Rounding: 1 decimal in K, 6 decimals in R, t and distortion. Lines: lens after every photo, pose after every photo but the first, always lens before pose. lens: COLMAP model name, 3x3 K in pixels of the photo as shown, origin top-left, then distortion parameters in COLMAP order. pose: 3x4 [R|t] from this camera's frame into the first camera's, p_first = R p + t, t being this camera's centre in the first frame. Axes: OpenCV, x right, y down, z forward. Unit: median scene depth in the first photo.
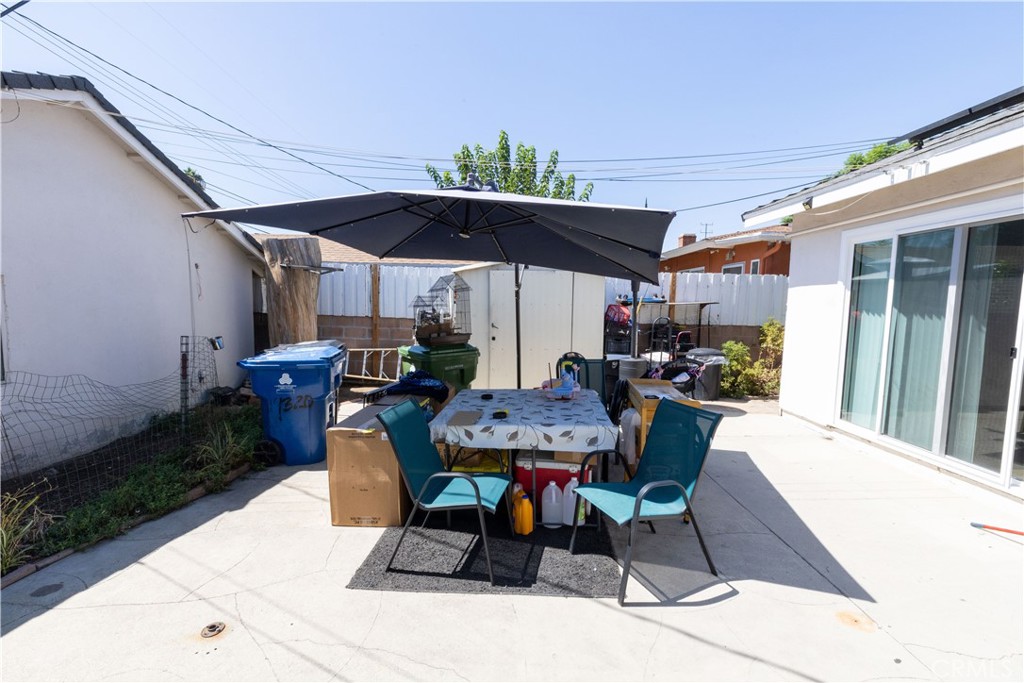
lens RADIAL K [[456.5, 0, 510.6], [0, 456.5, 343.4], [0, 0, 1]] dist [0.004917, -0.001108]
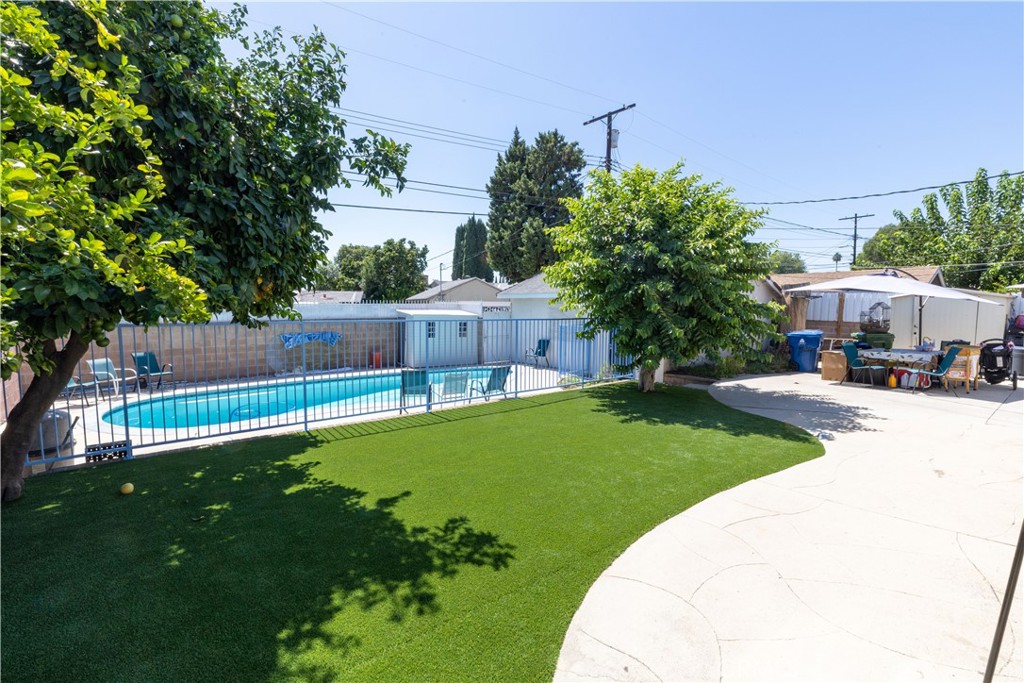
lens RADIAL K [[456.5, 0, 510.6], [0, 456.5, 338.9], [0, 0, 1]] dist [0.004917, -0.001108]
pose [[0.618766, 0.048750, -0.784061, 0.548422], [-0.069109, 0.997581, 0.007486, 0.150797], [0.782529, 0.049554, 0.620639, -1.941641]]
